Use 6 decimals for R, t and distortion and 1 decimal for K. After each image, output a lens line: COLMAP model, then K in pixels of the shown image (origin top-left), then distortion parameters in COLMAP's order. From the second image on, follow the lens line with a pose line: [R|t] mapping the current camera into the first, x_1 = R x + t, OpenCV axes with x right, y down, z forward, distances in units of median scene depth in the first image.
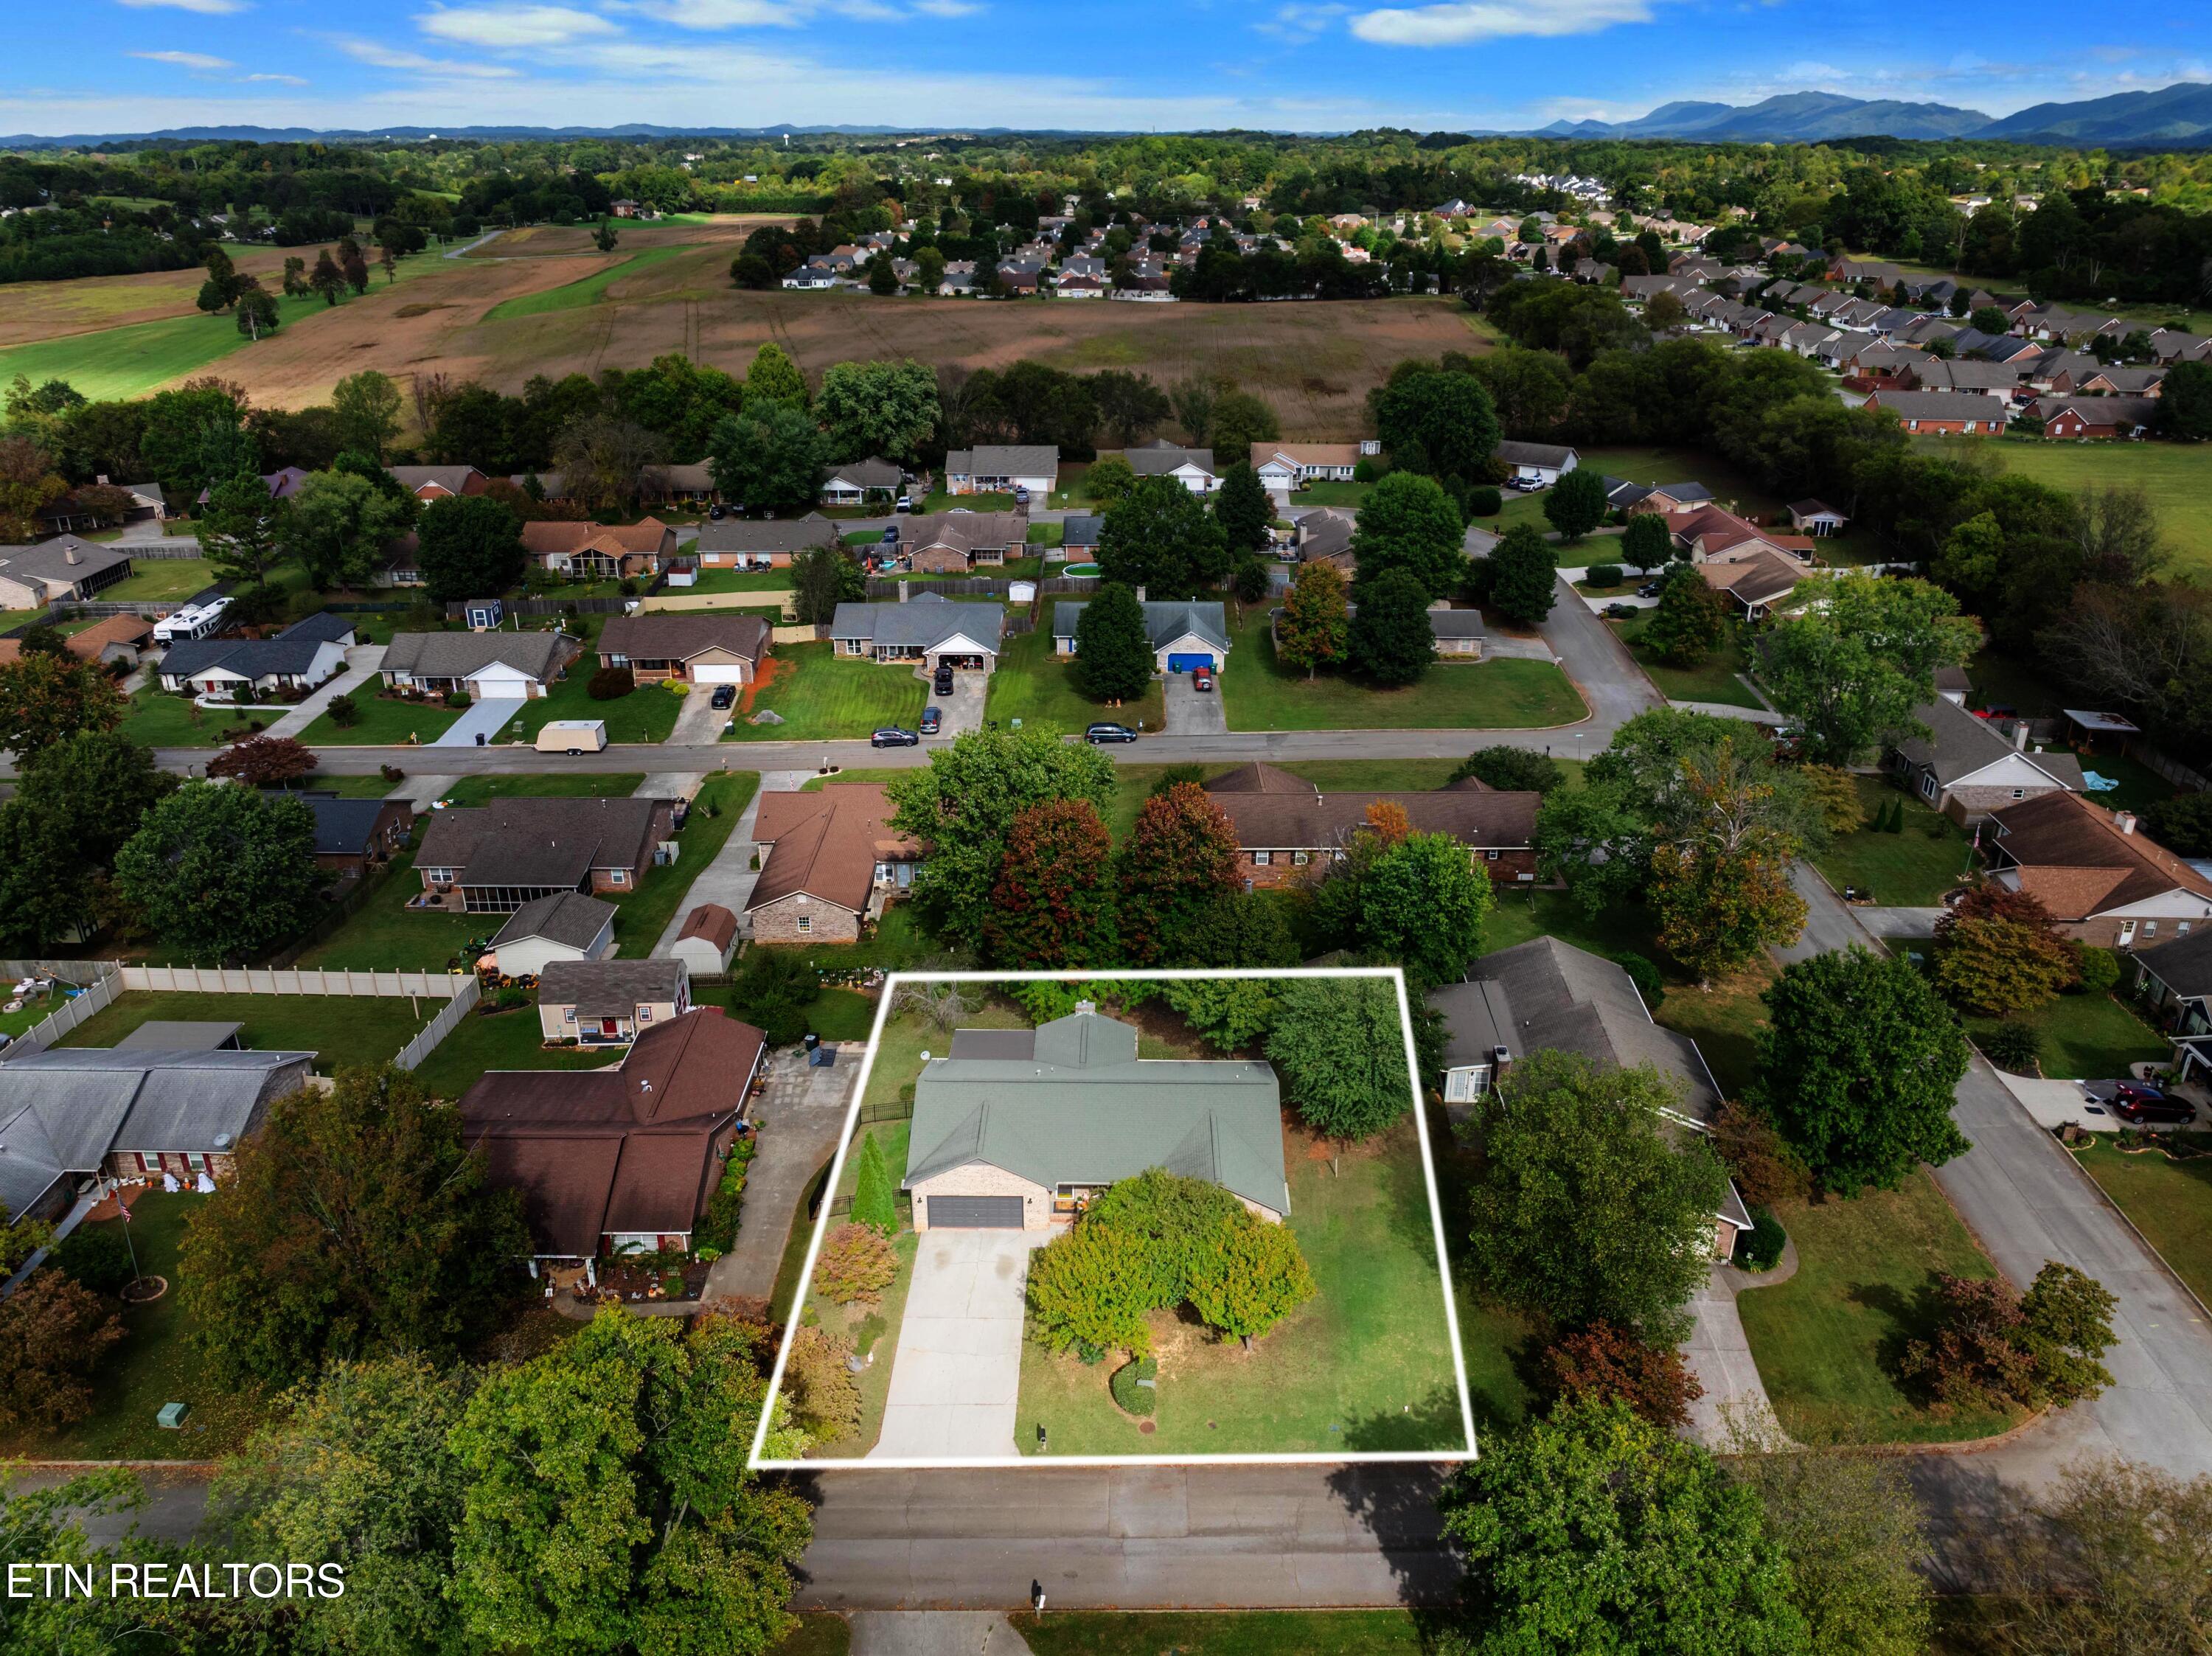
lens RADIAL K [[1701.4, 0, 1147.8], [0, 1701.4, 762.9], [0, 0, 1]] dist [-0.013103, -0.072212]
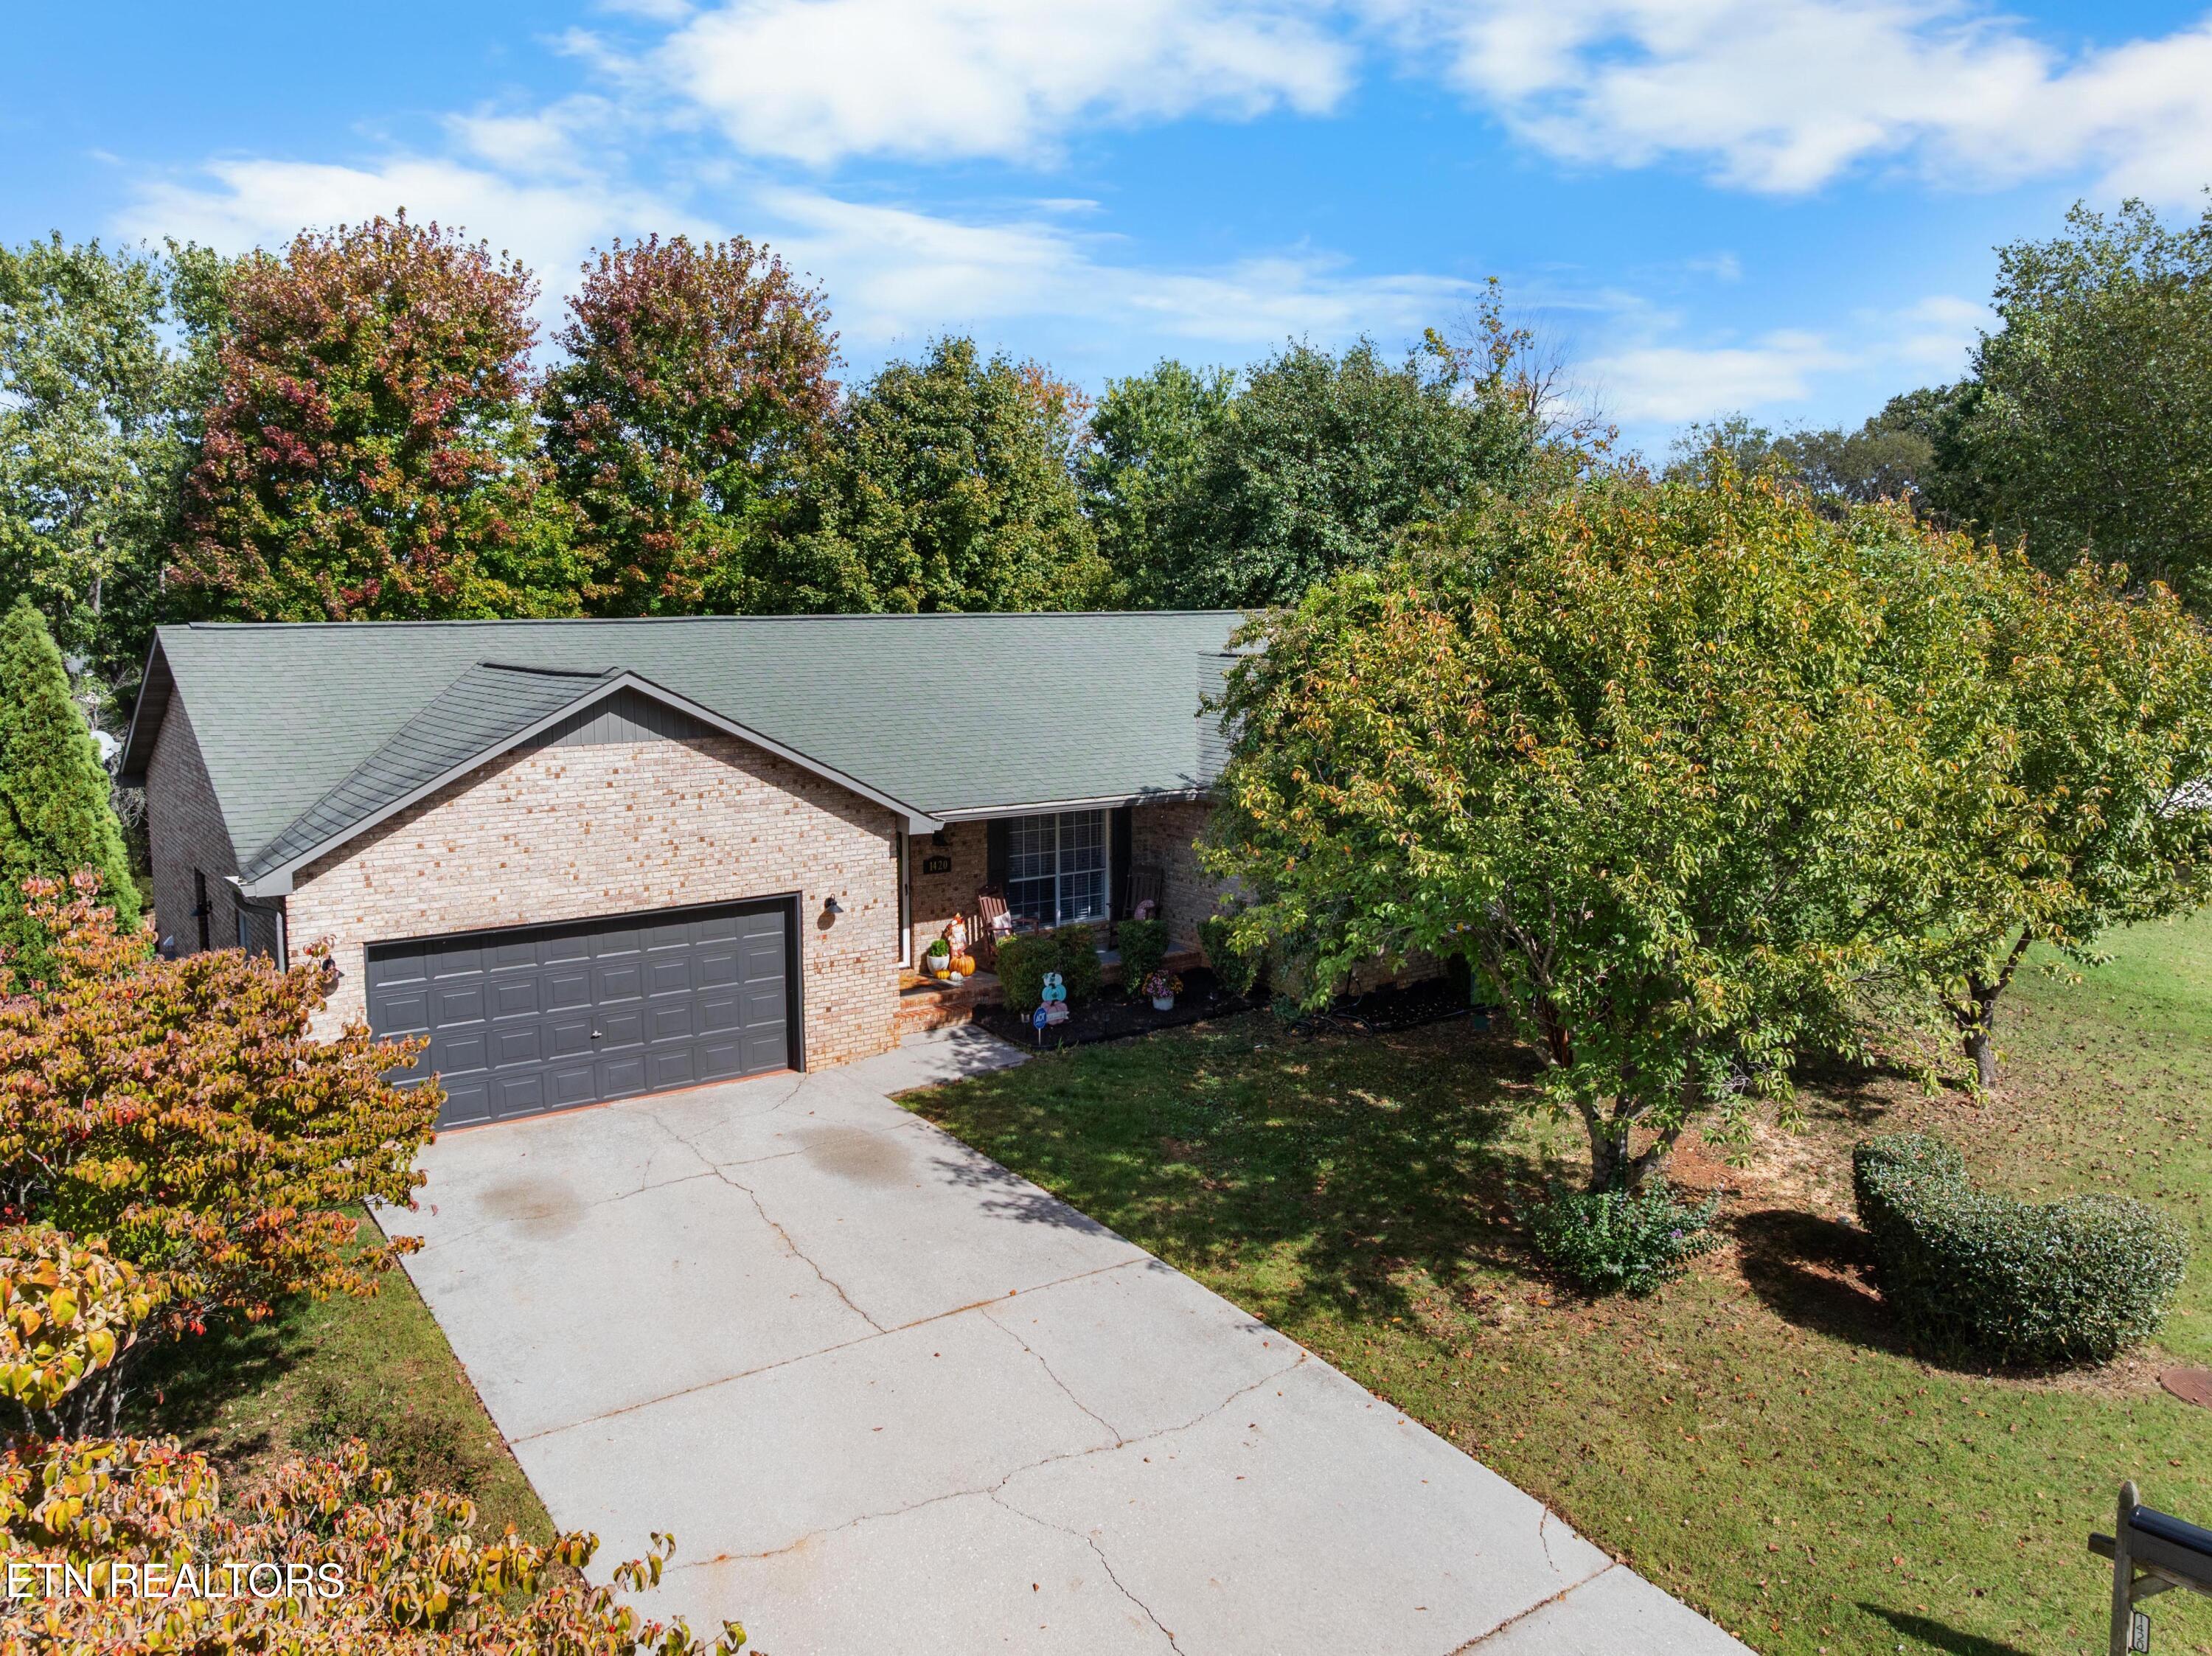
lens RADIAL K [[1701.4, 0, 1147.8], [0, 1701.4, 762.9], [0, 0, 1]] dist [-0.013103, -0.072212]
pose [[0.806582, -0.089366, 0.584328, -0.149661], [0.239304, 0.953247, -0.184537, 0.259068], [-0.540518, 0.288676, 0.790257, 0.698452]]
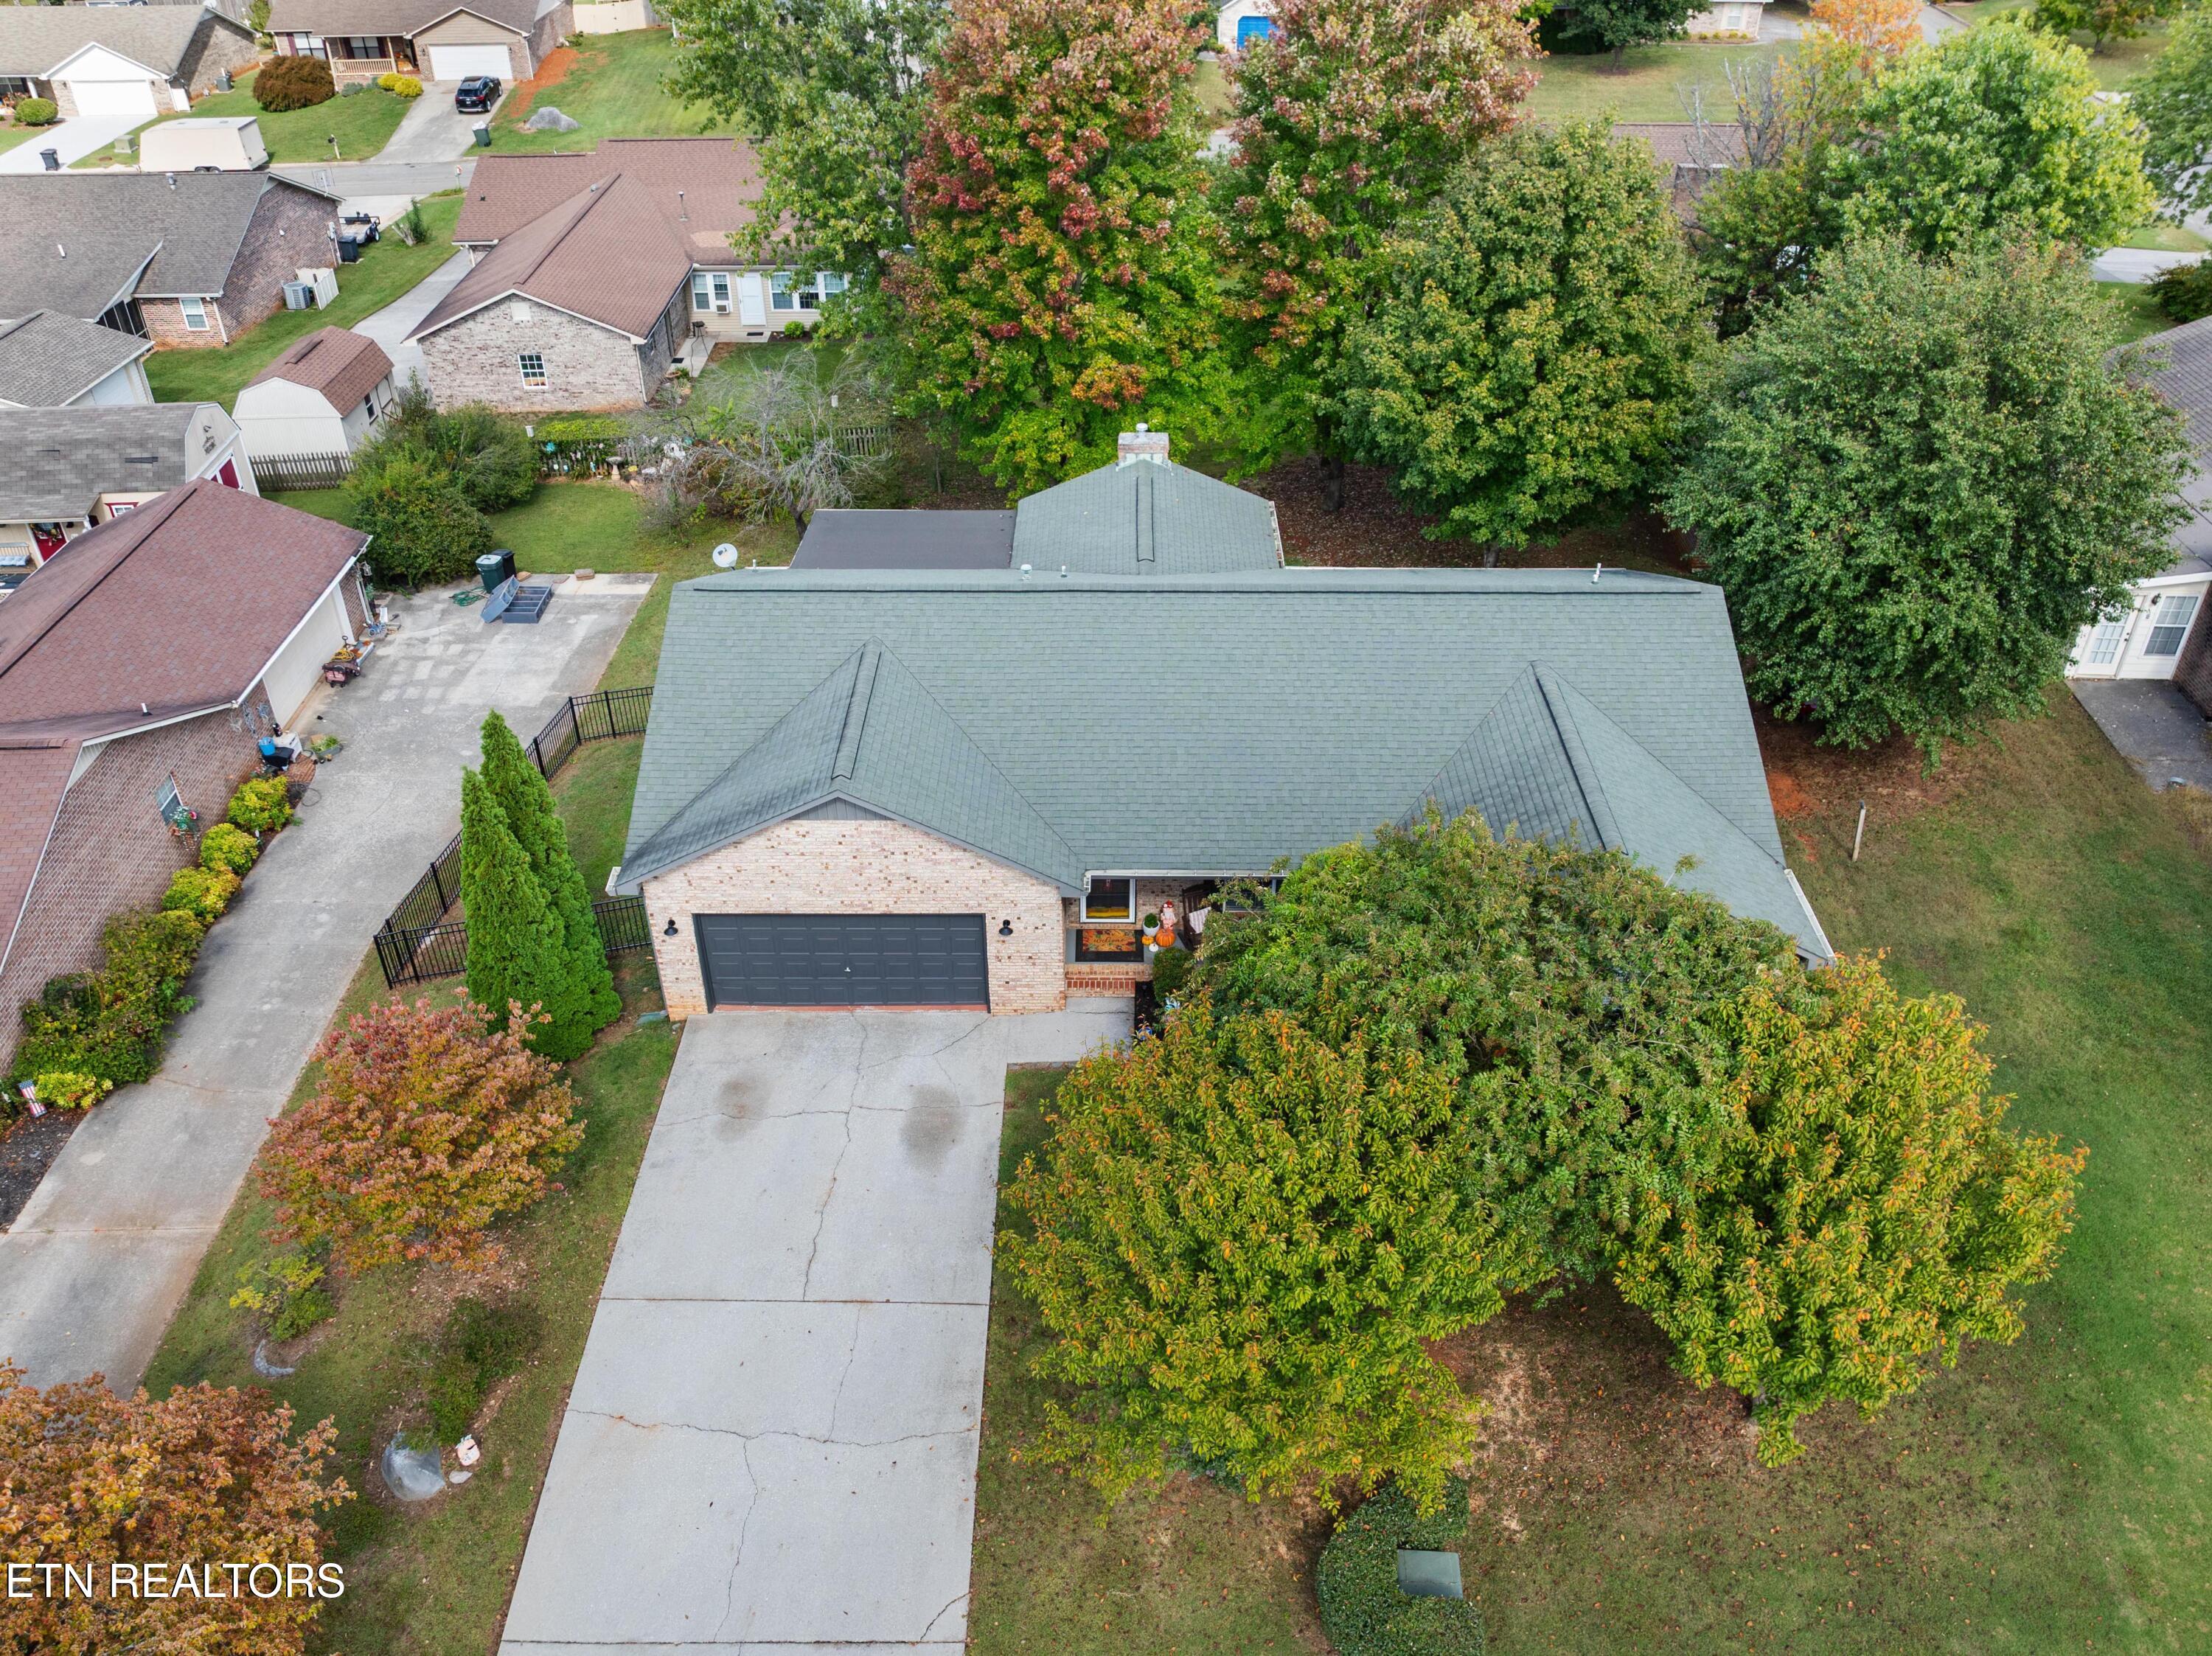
lens RADIAL K [[1899.6, 0, 1106.0], [0, 1899.6, 828.0], [0, 0, 1]] dist [-0.007666, -0.101347]
pose [[0.999687, -0.007497, -0.023855, -0.036510], [0.012050, 0.980358, 0.196860, 0.147797], [0.021911, -0.197086, 0.980141, 0.571168]]
